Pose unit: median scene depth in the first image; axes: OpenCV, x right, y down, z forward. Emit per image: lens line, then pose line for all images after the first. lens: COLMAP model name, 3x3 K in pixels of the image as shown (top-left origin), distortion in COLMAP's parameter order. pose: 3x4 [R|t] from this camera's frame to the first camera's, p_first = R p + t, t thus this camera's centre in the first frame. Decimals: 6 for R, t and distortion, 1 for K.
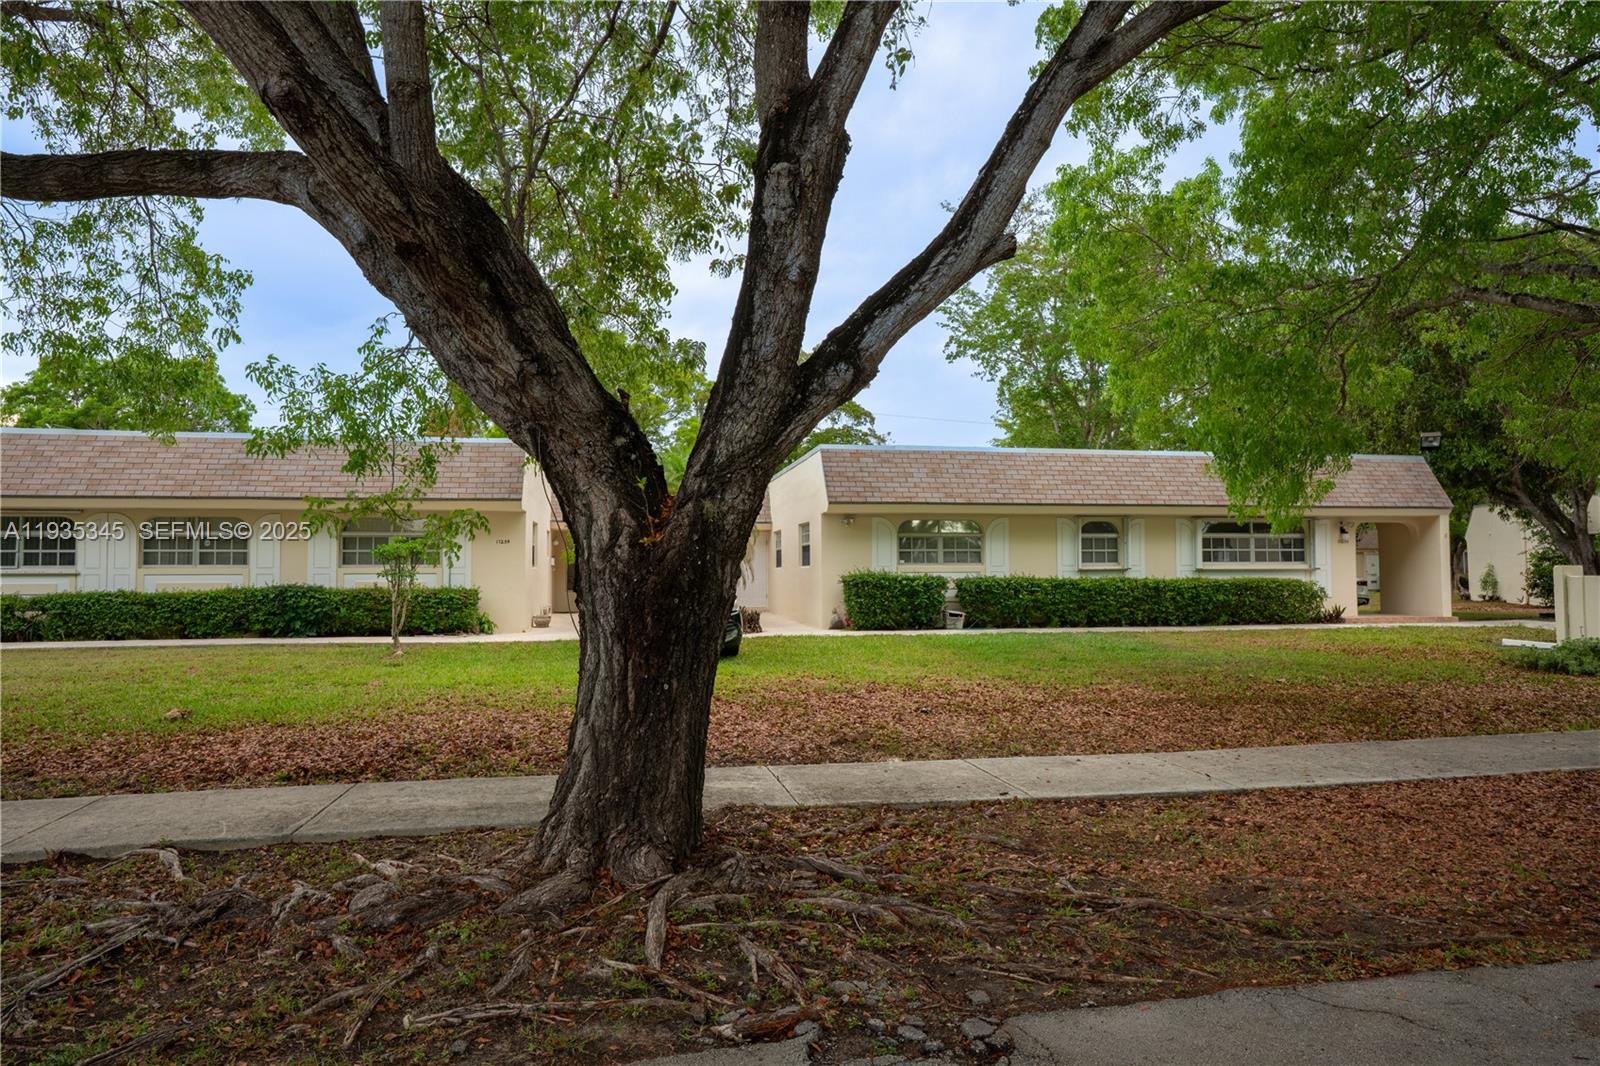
lens RADIAL K [[1149.1, 0, 810.0], [0, 1149.1, 525.0], [0, 0, 1]] dist [-0.001729, -0.002519]
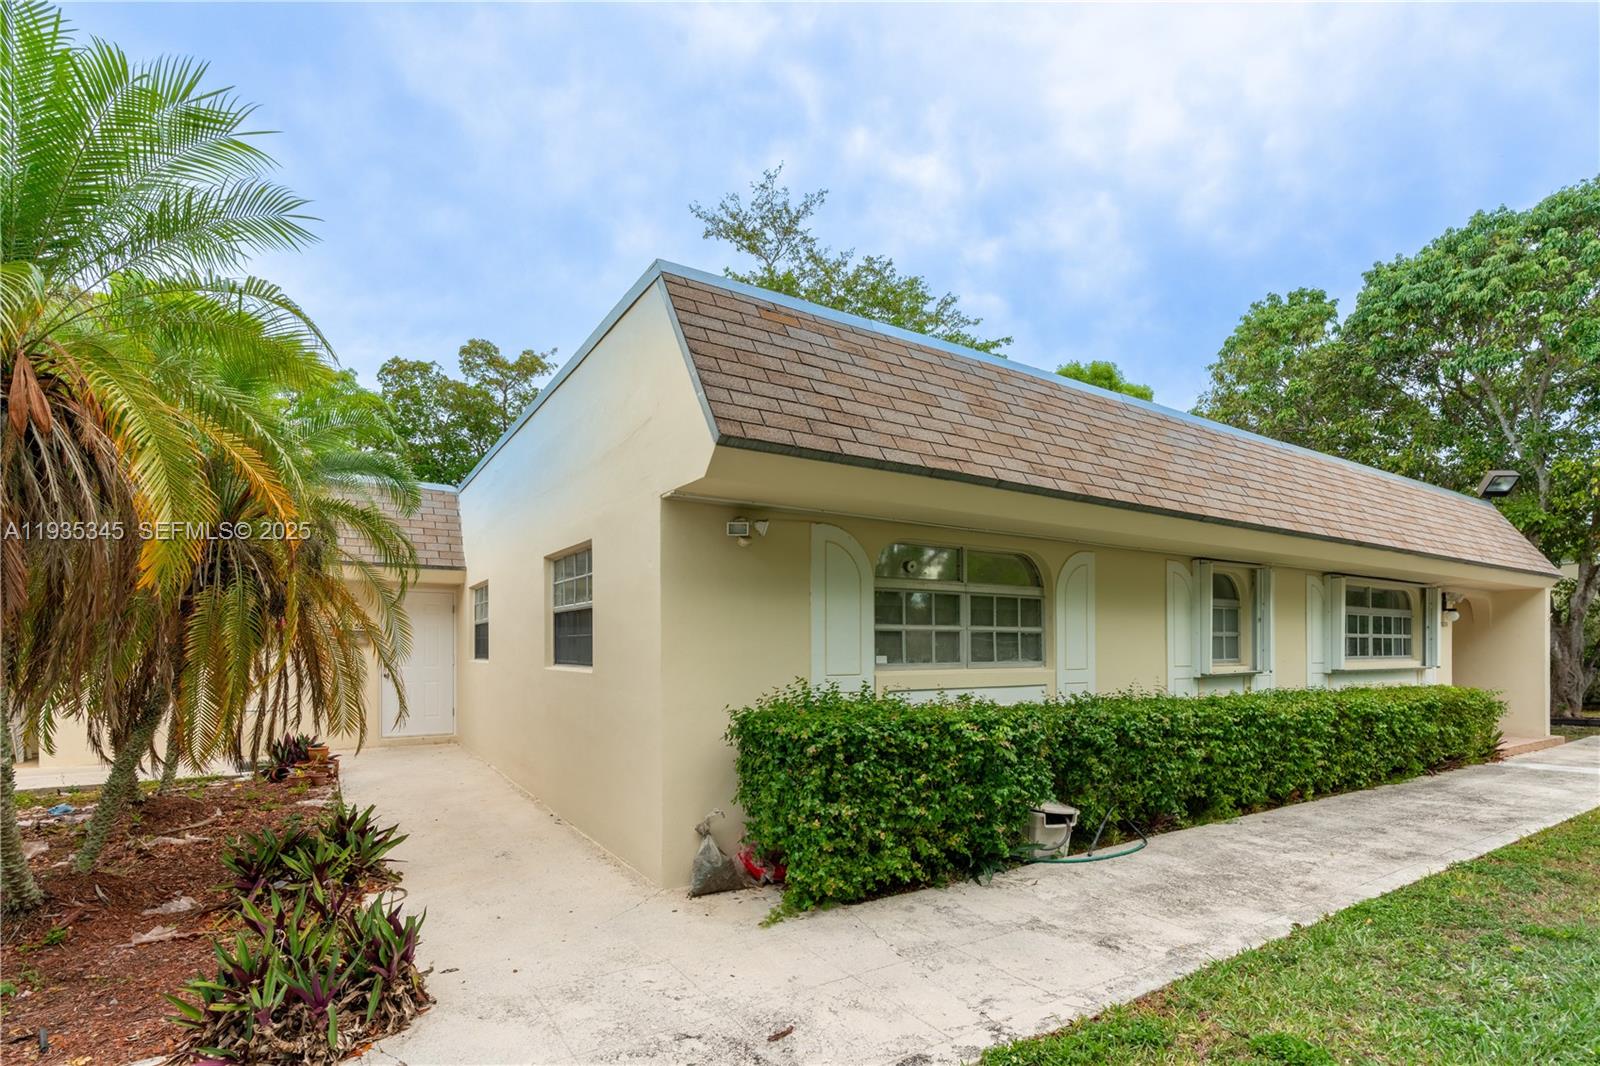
lens RADIAL K [[744.4, 0, 797.6], [0, 744.4, 638.4], [0, 0, 1]] dist [-0.022193, 0.001090]
pose [[0.921727, 0.009057, 0.387733, -0.030285], [-0.021913, 0.999346, 0.028749, 0.019339], [-0.387219, -0.034996, 0.921323, 0.790083]]
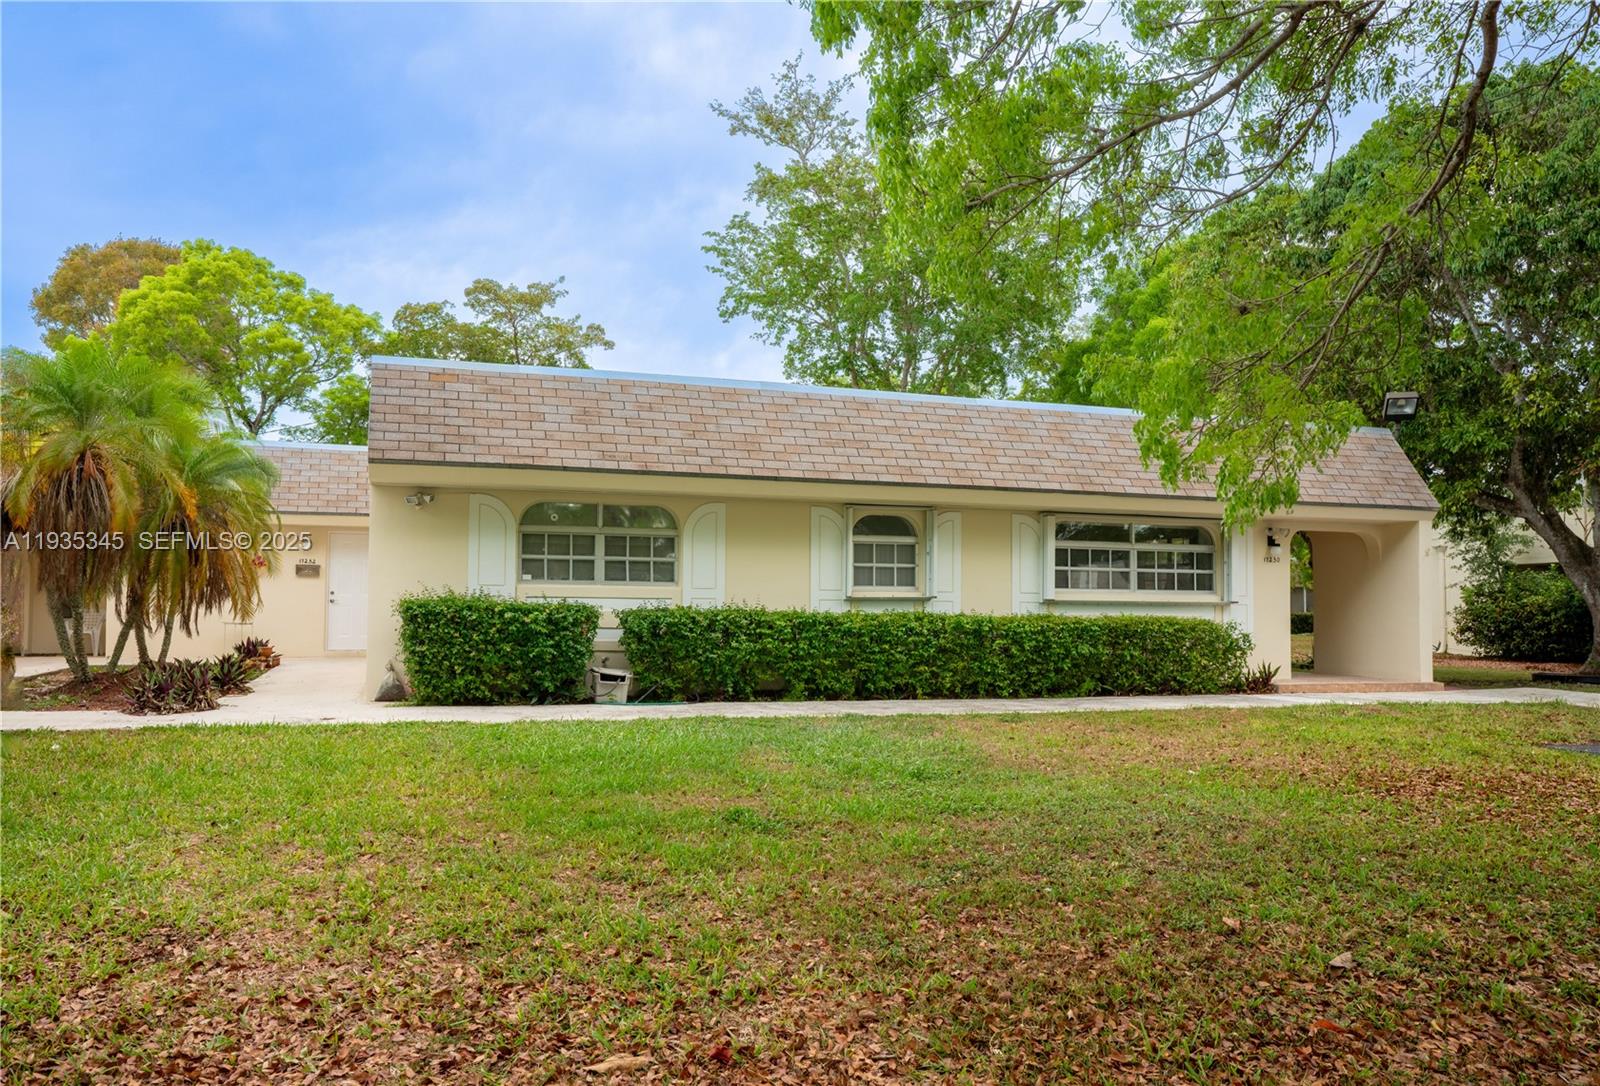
lens RADIAL K [[1129.2, 0, 792.7], [0, 1129.2, 556.7], [0, 0, 1]] dist [-0.029545, 0.002826]
pose [[0.992521, 0.022082, 0.120063, 0.139005], [-0.022606, 0.999740, 0.003007, 0.017508], [-0.119965, -0.005698, 0.992762, 0.444050]]
